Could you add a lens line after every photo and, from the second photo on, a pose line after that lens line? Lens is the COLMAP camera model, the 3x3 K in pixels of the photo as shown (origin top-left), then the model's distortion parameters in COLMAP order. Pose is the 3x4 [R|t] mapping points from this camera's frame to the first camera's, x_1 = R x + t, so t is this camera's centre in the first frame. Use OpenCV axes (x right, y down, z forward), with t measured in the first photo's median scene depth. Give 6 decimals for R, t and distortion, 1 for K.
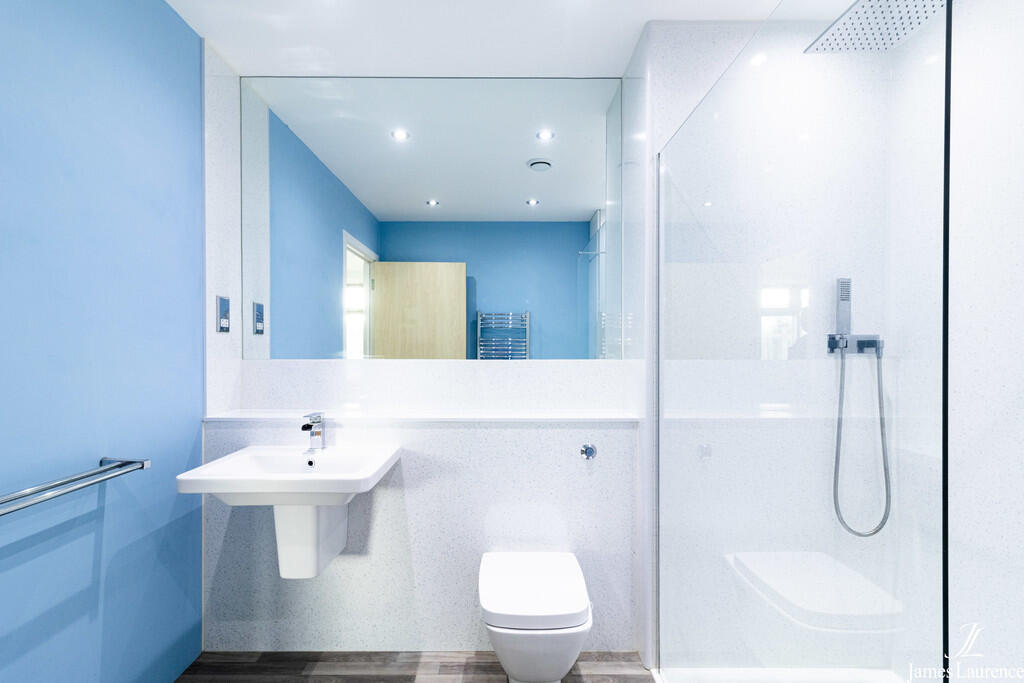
lens RADIAL K [[491.9, 0, 507.8], [0, 491.9, 351.6], [0, 0, 1]] dist [0.017297, 0.000510]
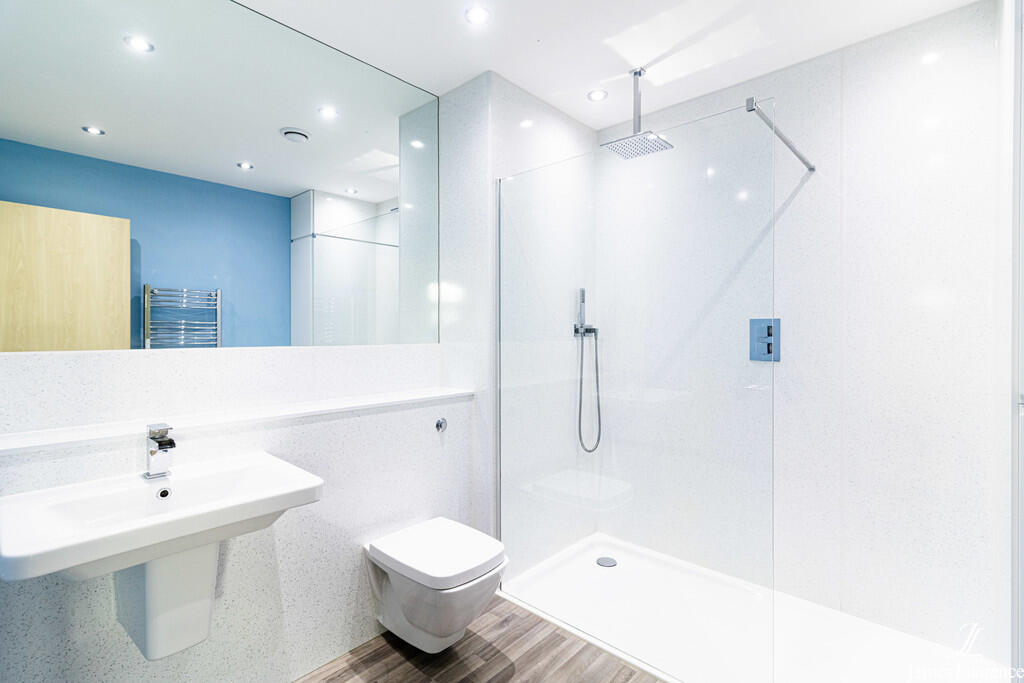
lens RADIAL K [[491.9, 0, 513.5], [0, 491.9, 334.3], [0, 0, 1]] dist [0.017297, 0.000510]
pose [[0.668423, -0.003553, 0.743773, -0.548173], [0.006026, 0.999982, -0.000640, -0.003336], [-0.743757, 0.004910, 0.668432, 0.119432]]
